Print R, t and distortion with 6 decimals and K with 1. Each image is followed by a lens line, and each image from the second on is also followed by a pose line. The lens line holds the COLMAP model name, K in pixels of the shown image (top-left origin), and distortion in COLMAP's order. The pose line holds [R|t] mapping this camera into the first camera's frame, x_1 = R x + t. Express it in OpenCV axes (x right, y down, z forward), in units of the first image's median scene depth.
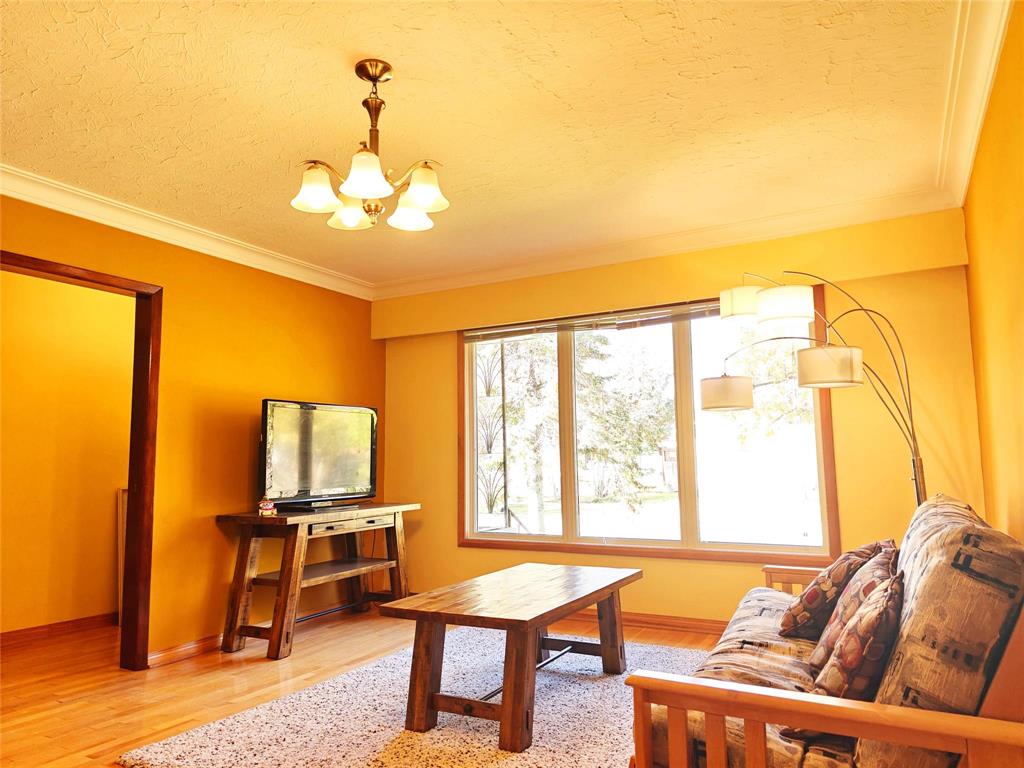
lens RADIAL K [[704.3, 0, 516.4], [0, 704.3, 377.6], [0, 0, 1]] dist [0.044306, -0.041072]
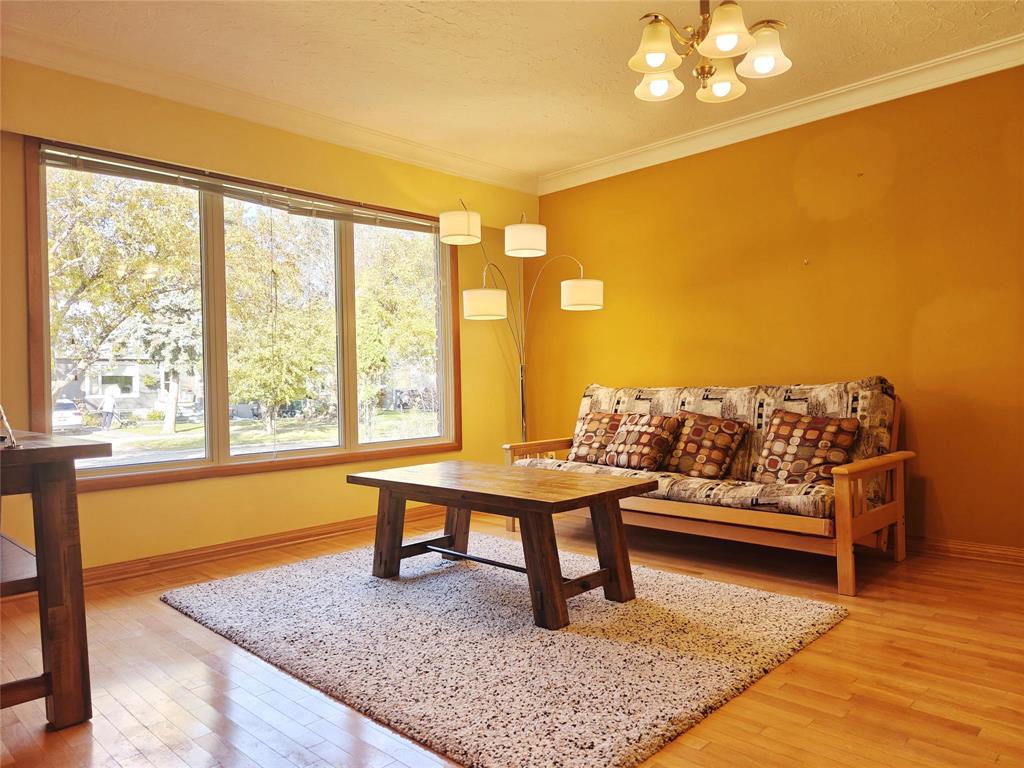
lens RADIAL K [[704.3, 0, 508.4], [0, 704.3, 374.9], [0, 0, 1]] dist [0.044306, -0.041072]
pose [[0.273264, 0.024227, 0.961634, -0.643062], [-0.096214, 0.995358, 0.002265, 0.108028], [-0.957115, -0.093142, 0.274327, 0.517310]]
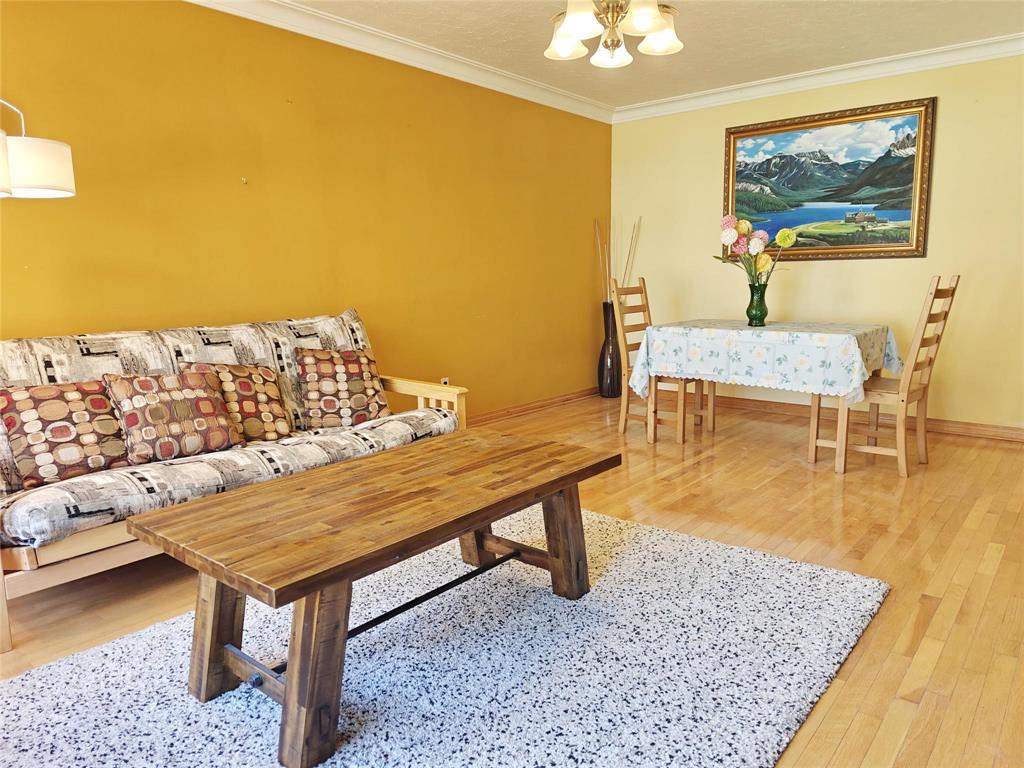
lens RADIAL K [[704.3, 0, 515.8], [0, 704.3, 379.2], [0, 0, 1]] dist [0.044306, -0.041072]
pose [[-0.981987, 0.000213, 0.188947, -0.137473], [0.006530, 0.999440, 0.032808, 0.129754], [-0.188834, 0.033451, -0.981439, 1.146646]]
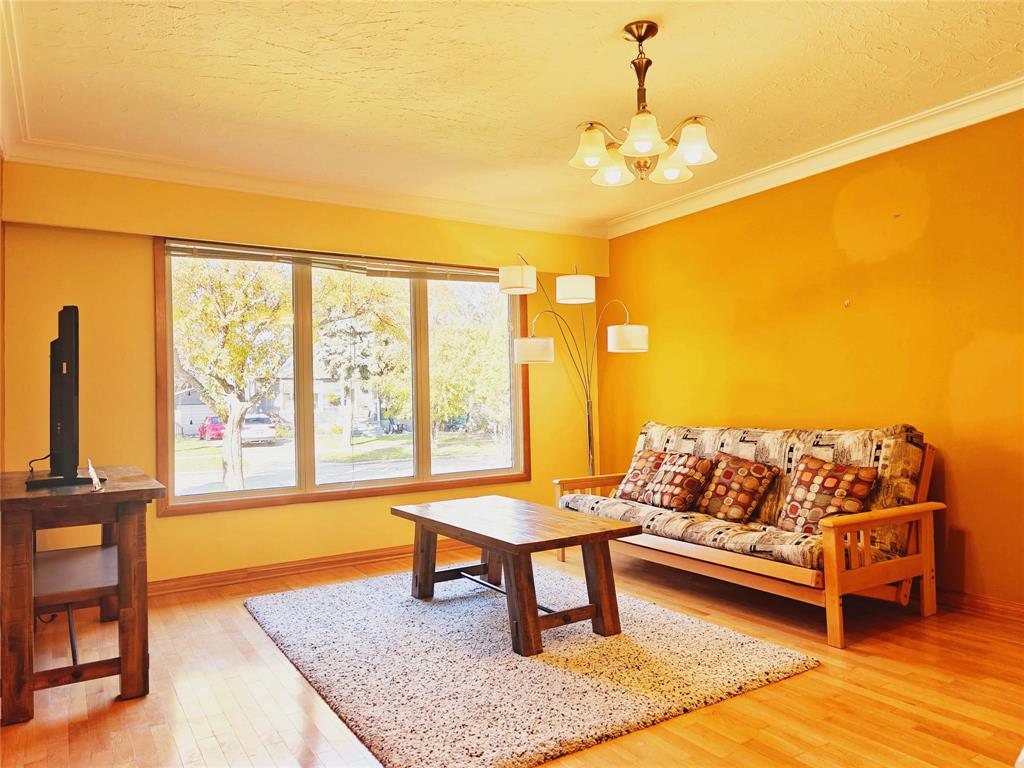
lens RADIAL K [[704.3, 0, 503.7], [0, 704.3, 376.5], [0, 0, 1]] dist [0.044306, -0.041072]
pose [[0.494099, 0.036886, 0.868623, -0.662723], [-0.088162, 0.996075, 0.007851, 0.052902], [-0.864924, -0.080459, 0.495411, 0.340756]]
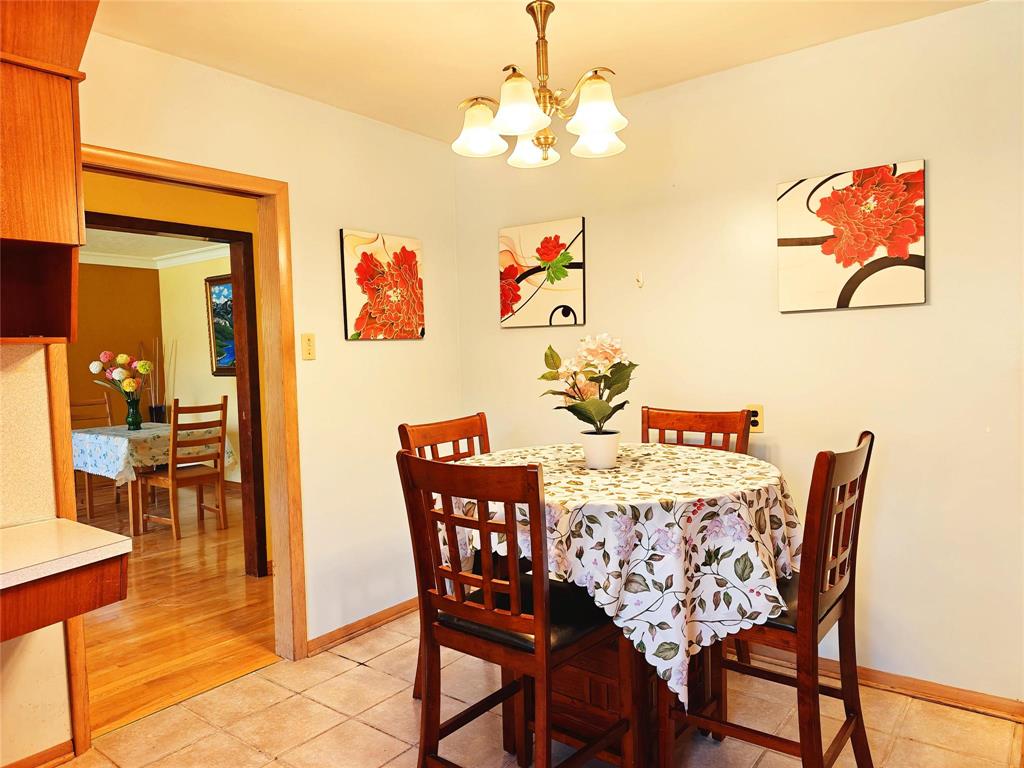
lens RADIAL K [[704.3, 0, 516.6], [0, 704.3, 389.4], [0, 0, 1]] dist [0.044306, -0.041072]
pose [[-0.989302, 0.038014, 0.140839, -1.179715], [0.029106, 0.997475, -0.064780, 0.122494], [-0.142946, -0.059988, -0.987911, 1.354126]]
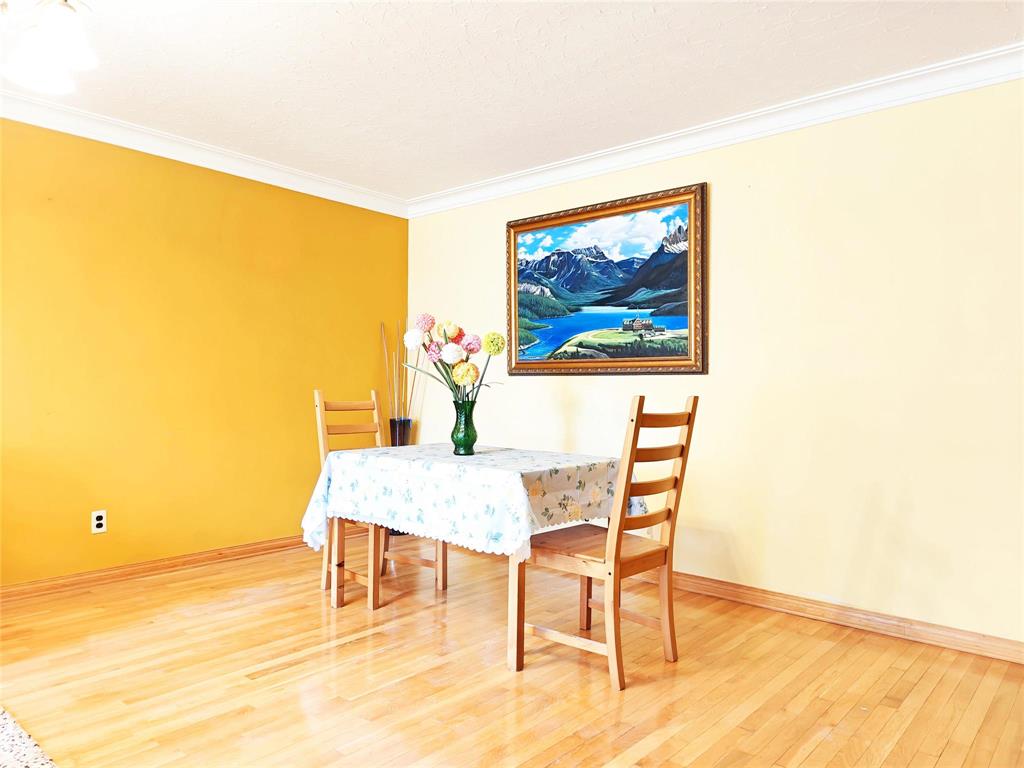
lens RADIAL K [[704.3, 0, 512.3], [0, 704.3, 387.2], [0, 0, 1]] dist [0.044306, -0.041072]
pose [[-0.979215, 0.005257, 0.202756, -0.477509], [-0.019515, 0.992584, -0.119983, 0.108493], [-0.201883, -0.121446, -0.971851, 0.851151]]
